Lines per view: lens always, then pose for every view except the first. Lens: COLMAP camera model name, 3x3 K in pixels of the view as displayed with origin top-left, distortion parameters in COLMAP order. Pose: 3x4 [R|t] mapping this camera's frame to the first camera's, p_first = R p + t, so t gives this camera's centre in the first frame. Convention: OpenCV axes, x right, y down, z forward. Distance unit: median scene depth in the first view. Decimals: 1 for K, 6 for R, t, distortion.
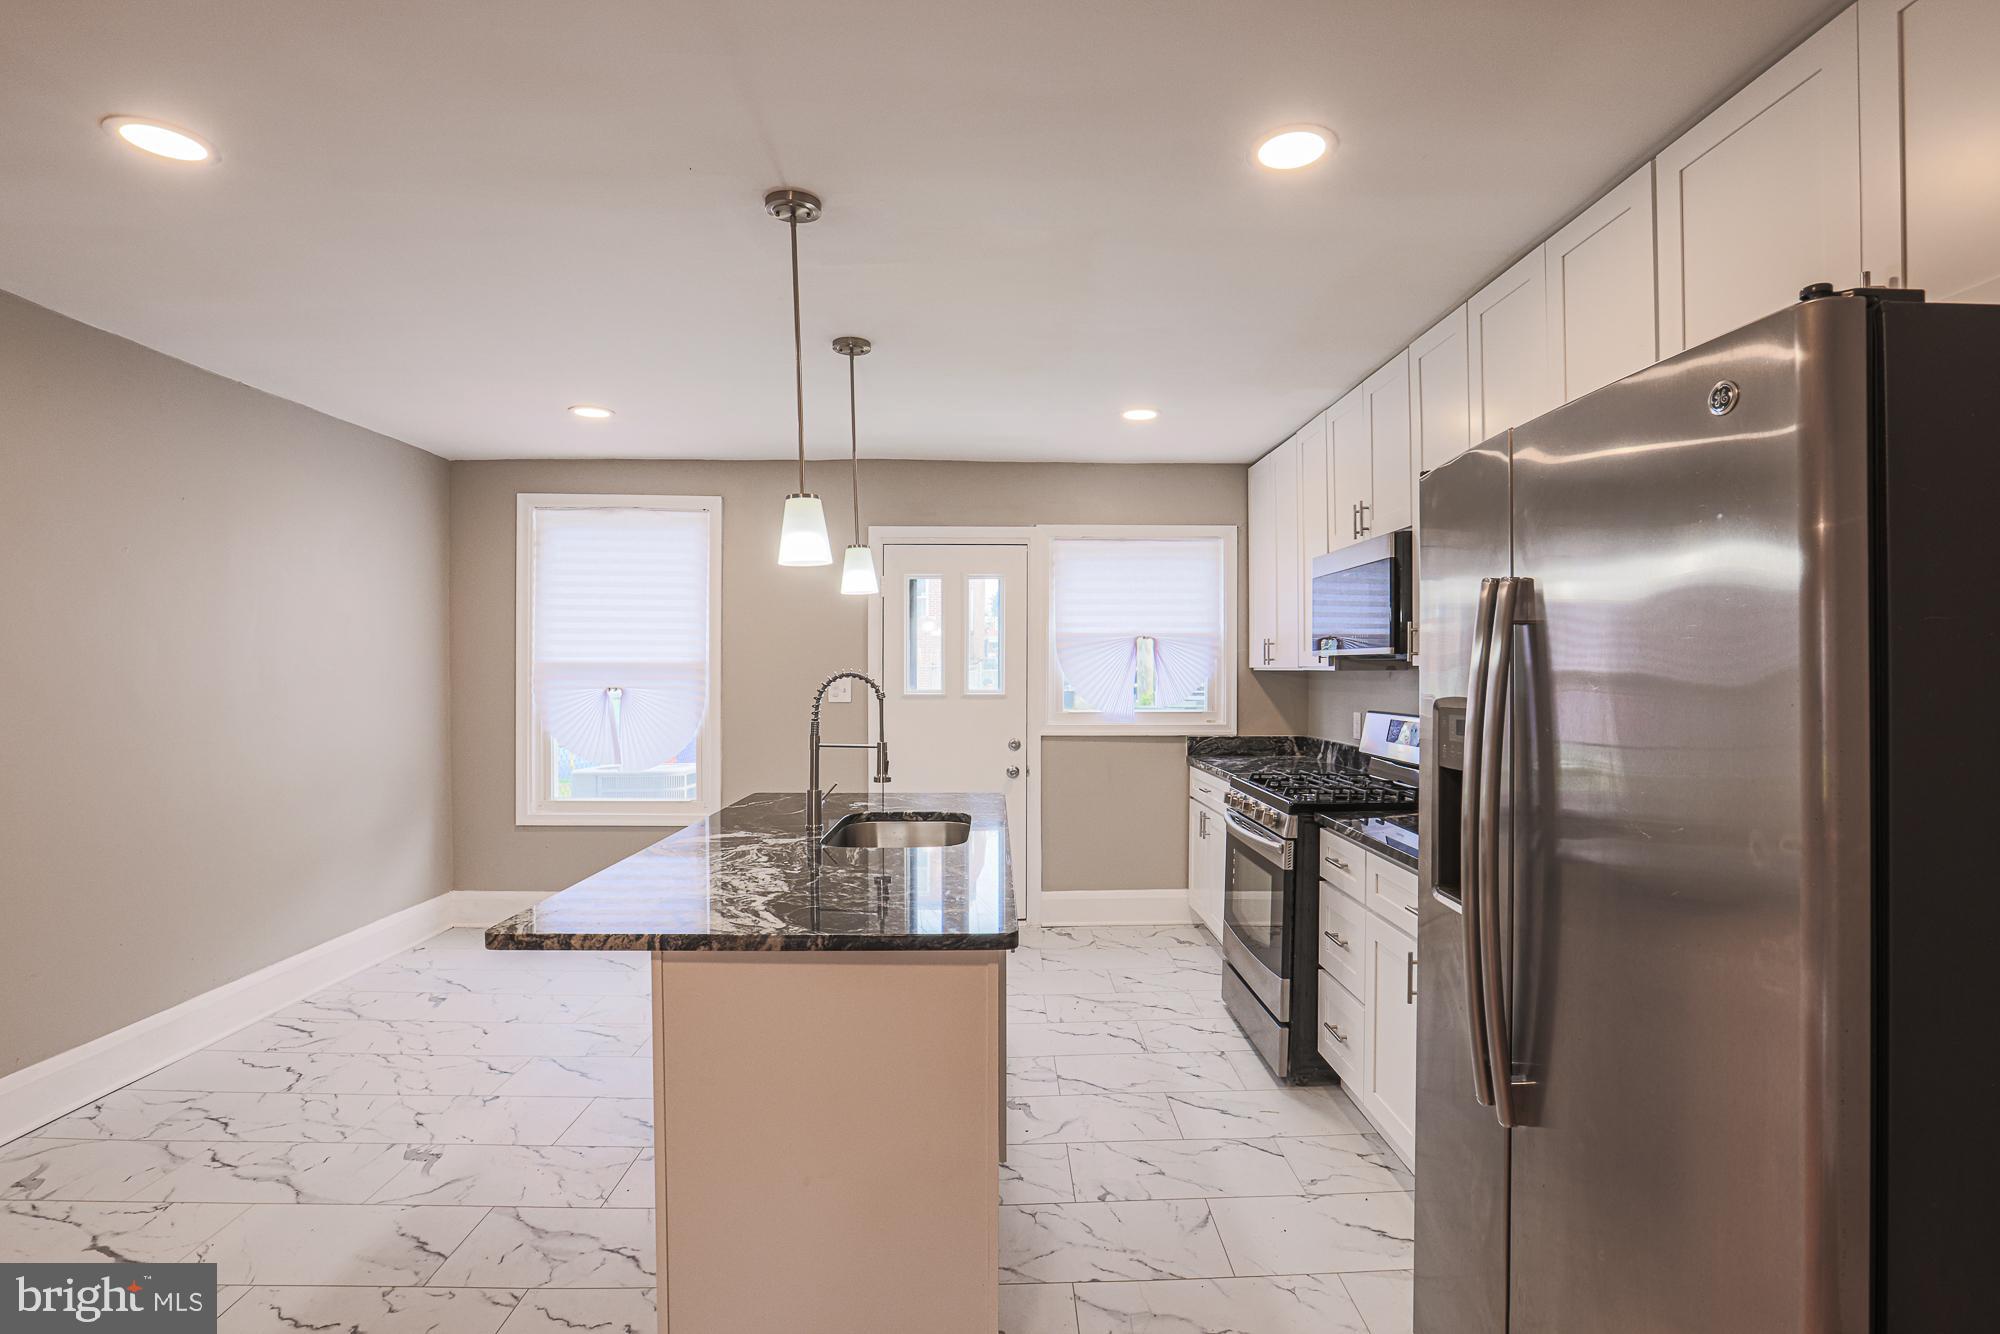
lens RADIAL K [[949.7, 0, 1018.5], [0, 949.7, 667.6], [0, 0, 1]] dist [-0.052790, 0.018344]
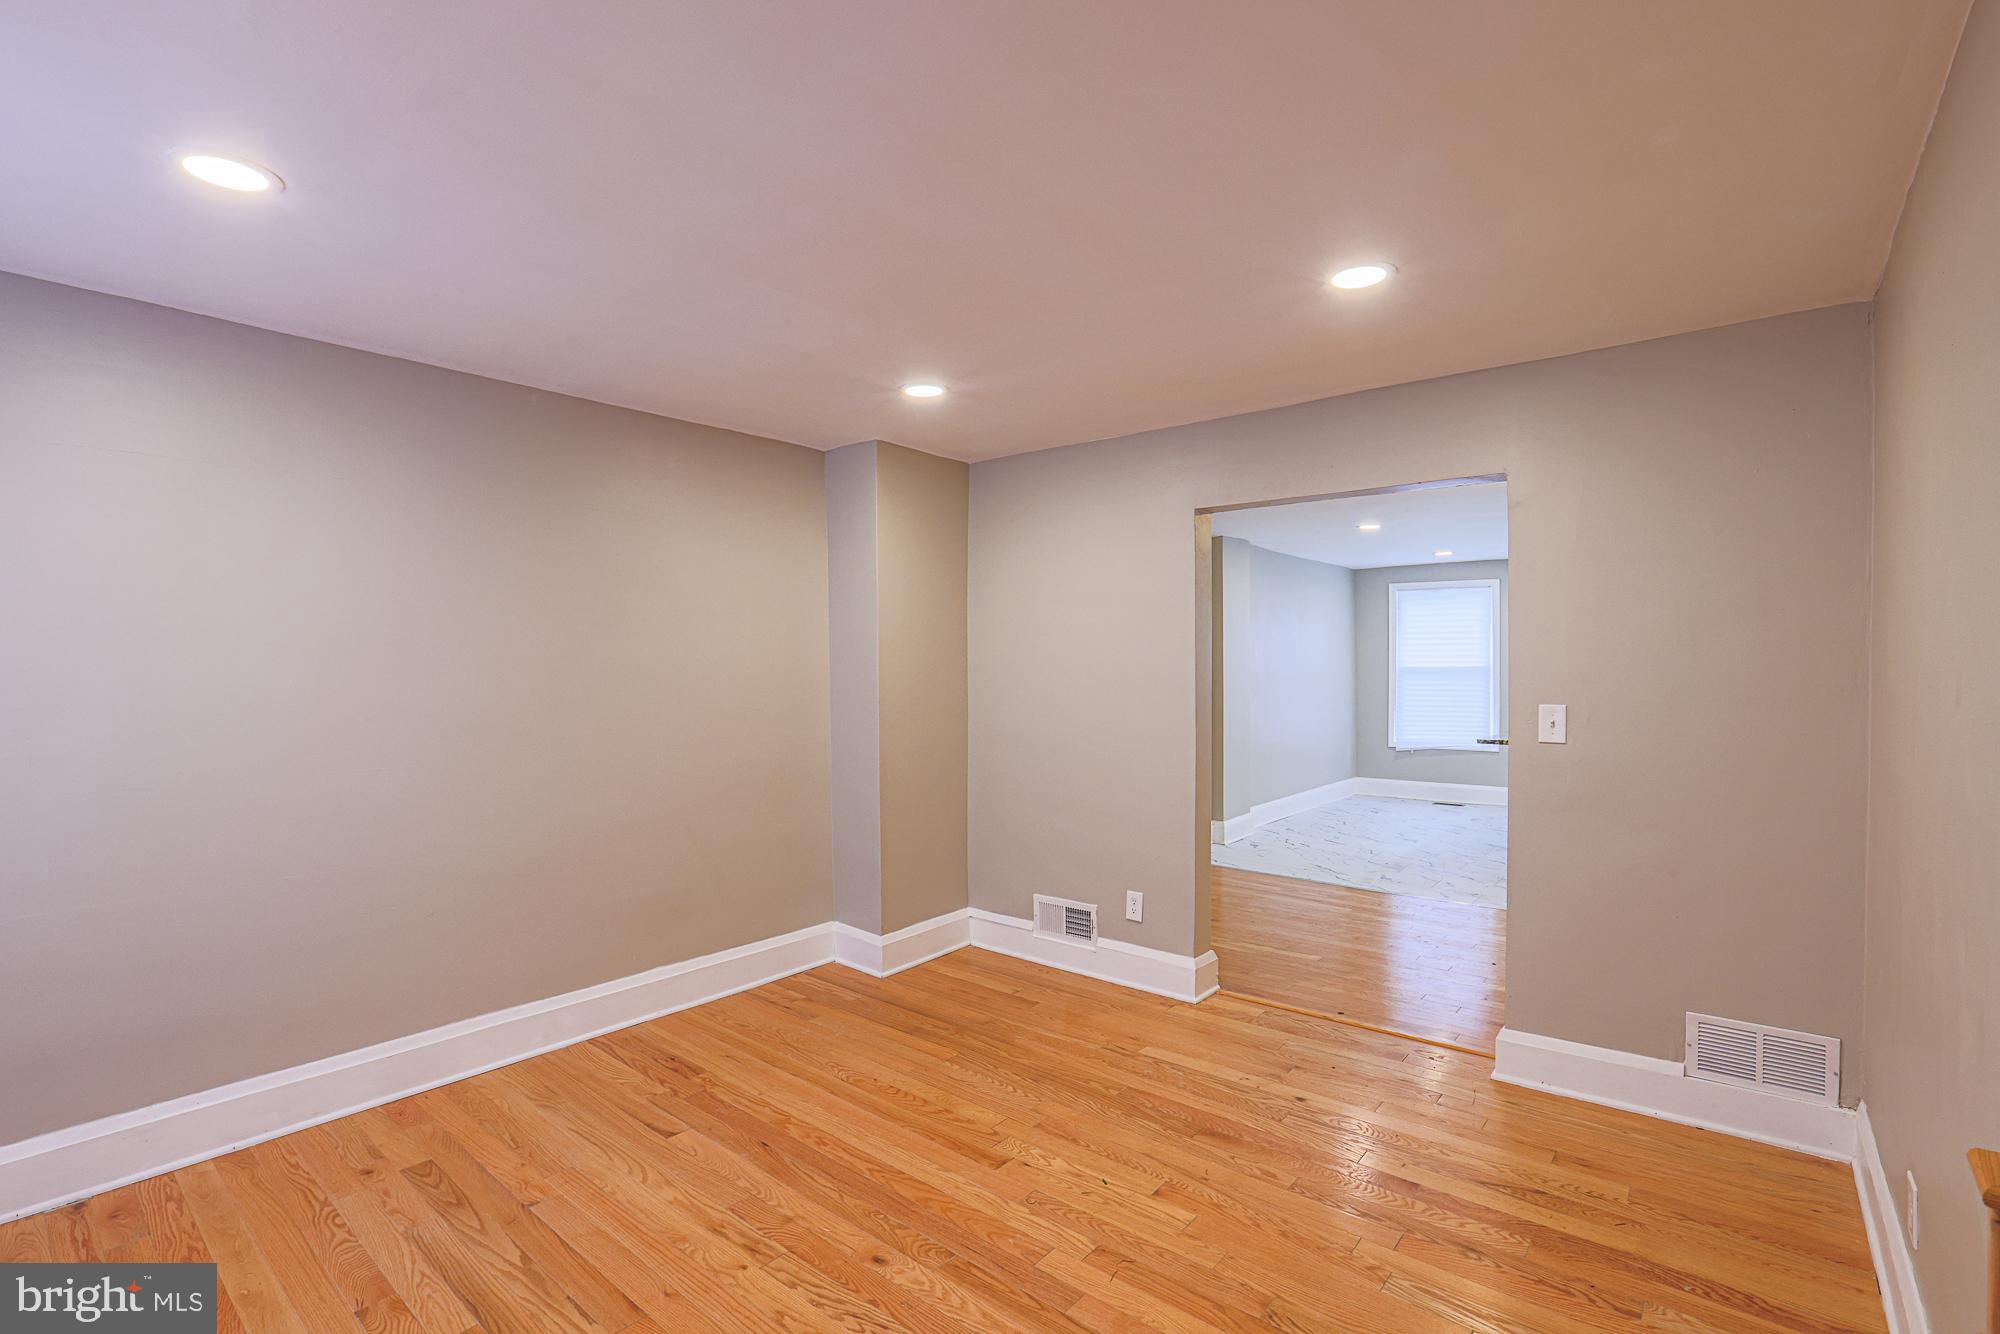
lens RADIAL K [[923.5, 0, 1009.5], [0, 923.5, 663.2], [0, 0, 1]] dist [-0.055558, 0.019293]
pose [[0.754310, -0.008685, -0.656461, 0.188439], [0.006034, 0.999962, -0.006295, -0.005278], [0.656491, 0.000787, 0.754333, -1.332238]]
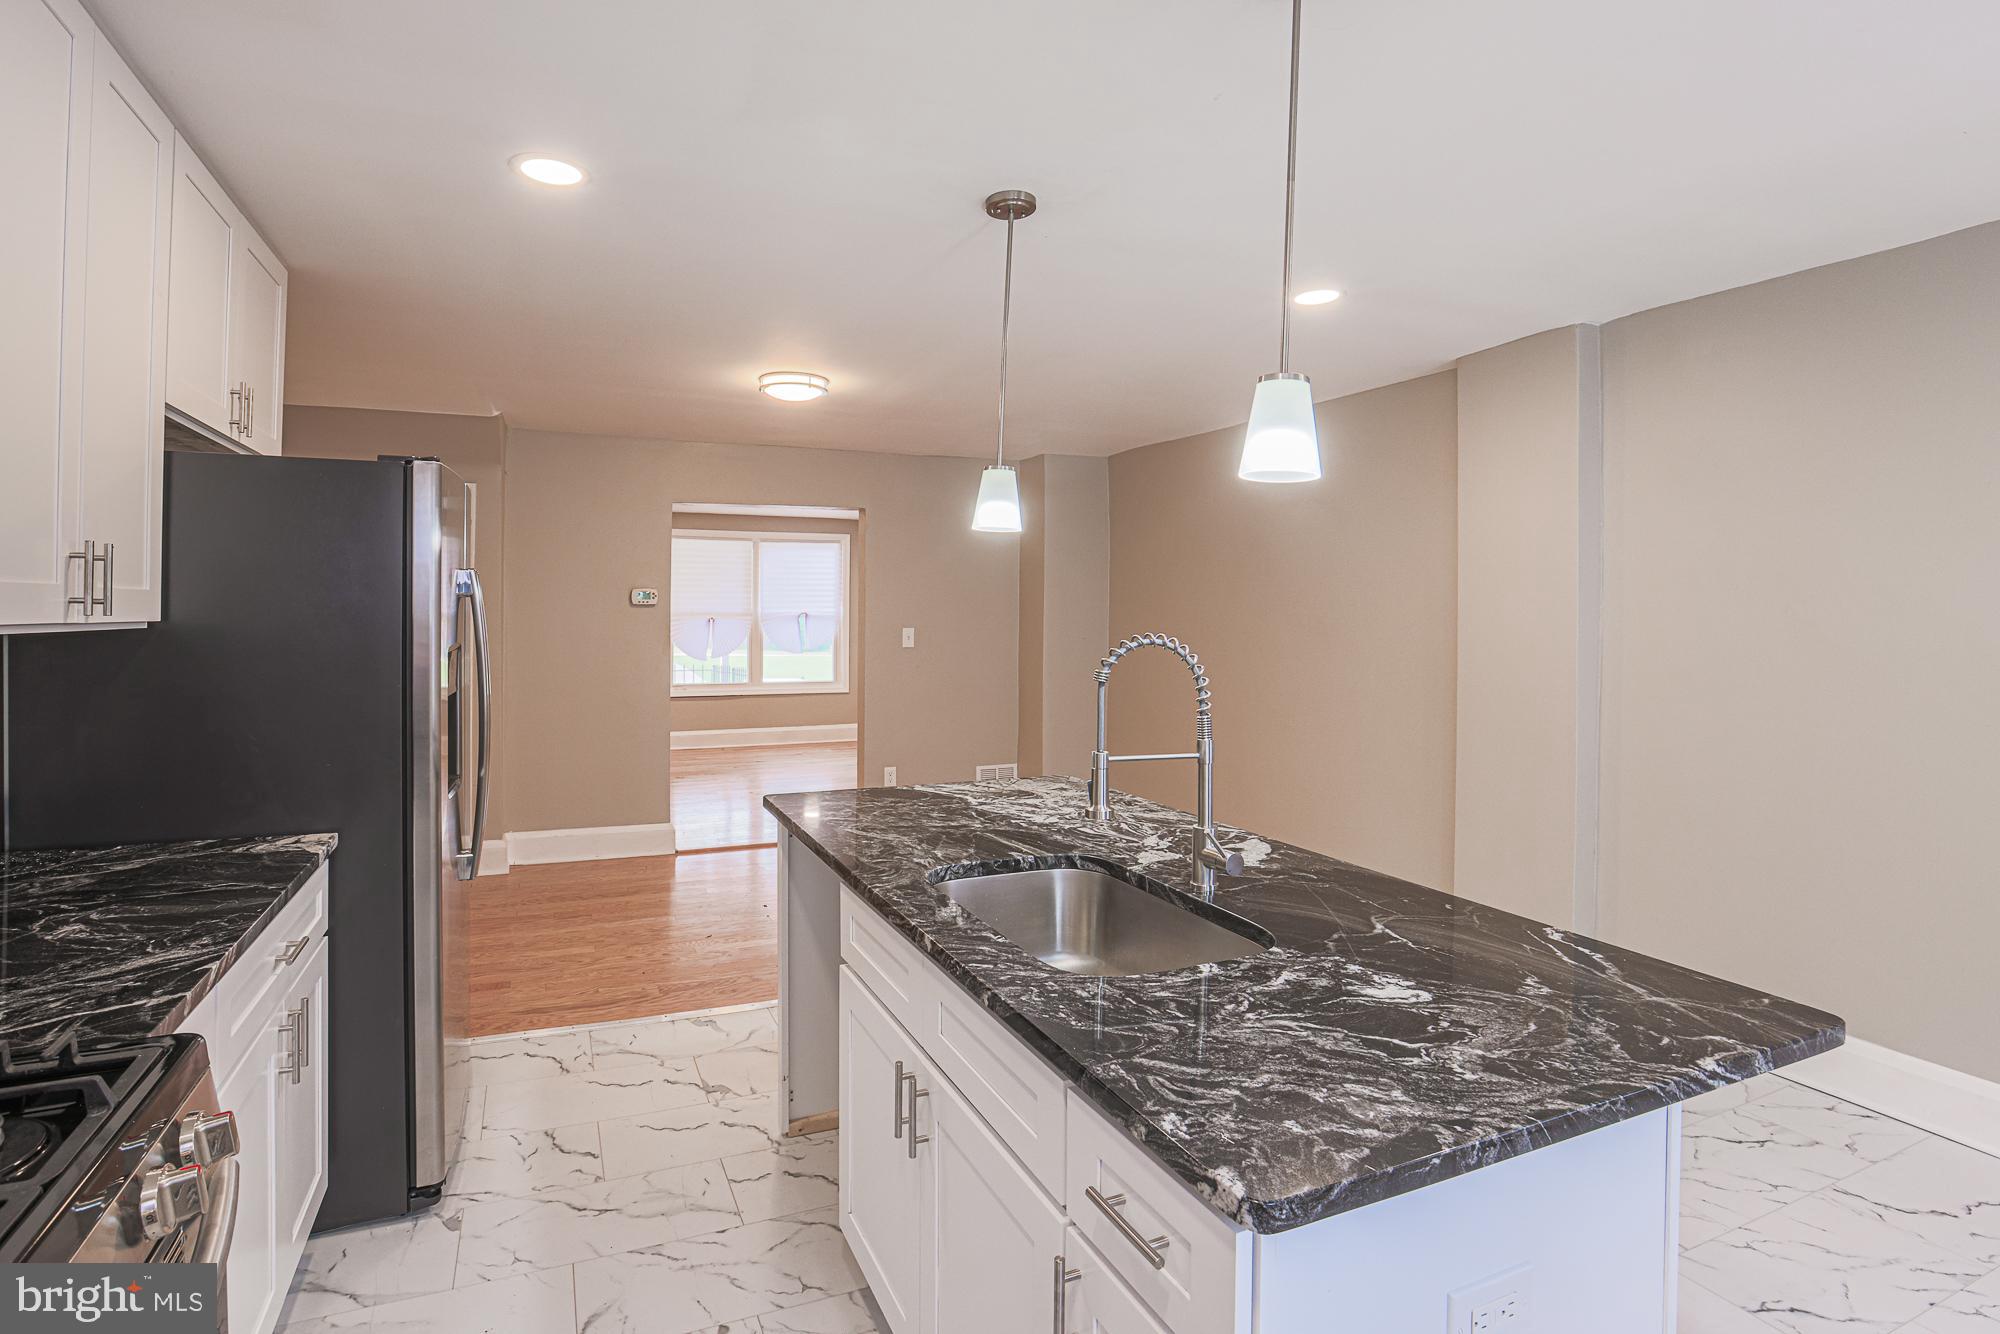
lens RADIAL K [[968.8, 0, 910.2], [0, 968.8, 604.4], [0, 0, 1]] dist [-0.058950, 0.018884]
pose [[-0.943973, -0.006028, -0.329969, 0.130218], [-0.003578, 0.999961, -0.008033, -0.007864], [0.330004, -0.006402, -0.943958, 1.146801]]
